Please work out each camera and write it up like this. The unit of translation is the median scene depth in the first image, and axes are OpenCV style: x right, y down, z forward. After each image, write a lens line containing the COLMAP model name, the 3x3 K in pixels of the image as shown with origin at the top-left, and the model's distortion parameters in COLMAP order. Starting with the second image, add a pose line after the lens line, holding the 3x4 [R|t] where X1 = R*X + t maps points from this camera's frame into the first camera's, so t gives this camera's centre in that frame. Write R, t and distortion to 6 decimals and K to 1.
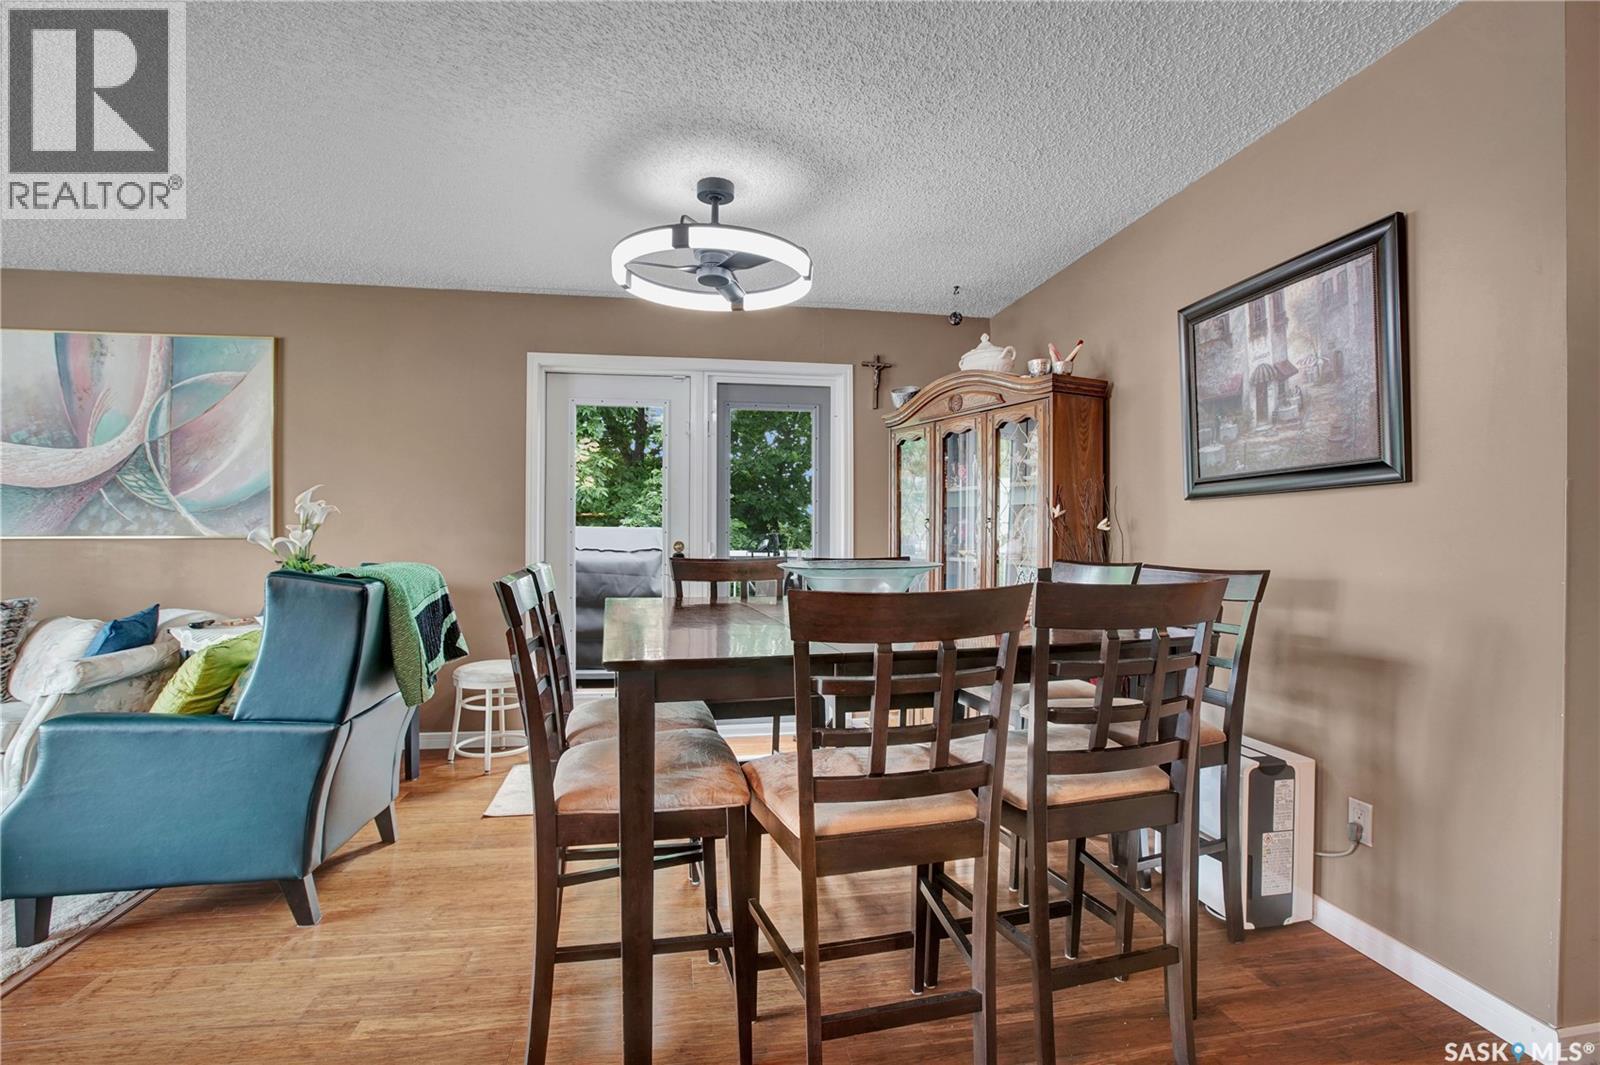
lens RADIAL K [[750.5, 0, 802.1], [0, 750.5, 538.1], [0, 0, 1]] dist [-0.043868, 0.012070]
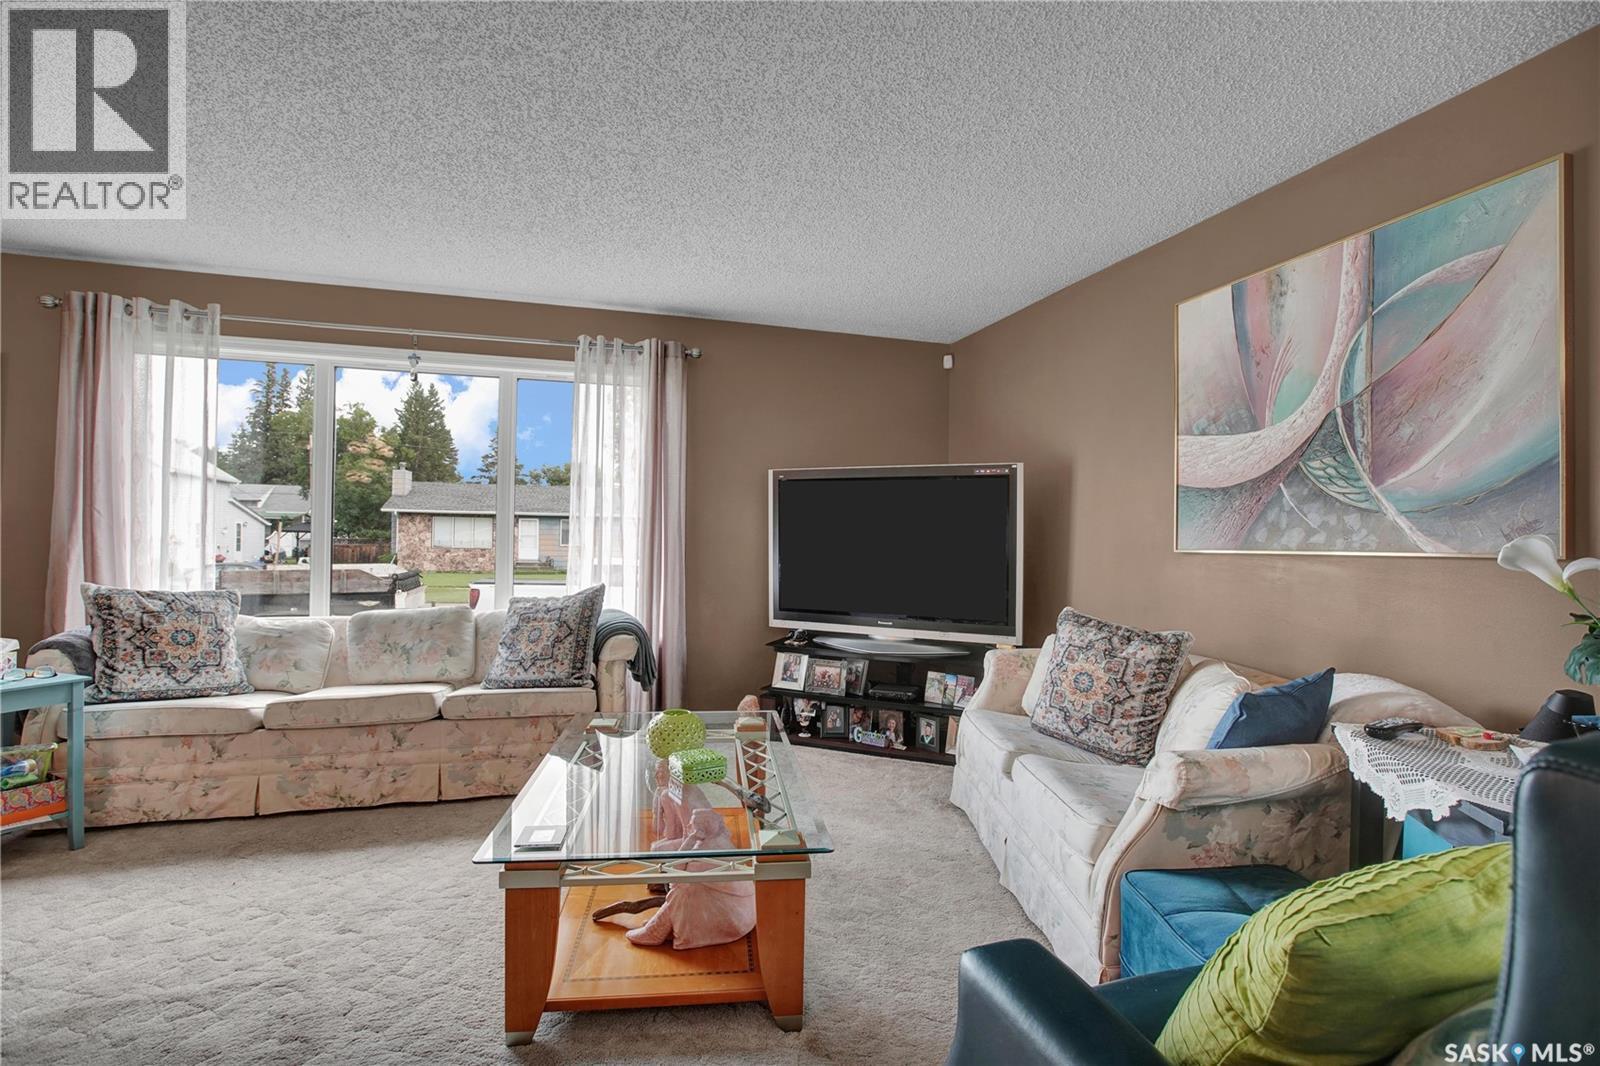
lens RADIAL K [[750.5, 0, 802.1], [0, 750.5, 538.6], [0, 0, 1]] dist [-0.043868, 0.012070]
pose [[0.138040, -0.003598, -0.990420, -0.317313], [-0.016895, 0.999839, -0.005987, -0.002249], [0.990283, 0.017560, 0.137957, 0.440929]]
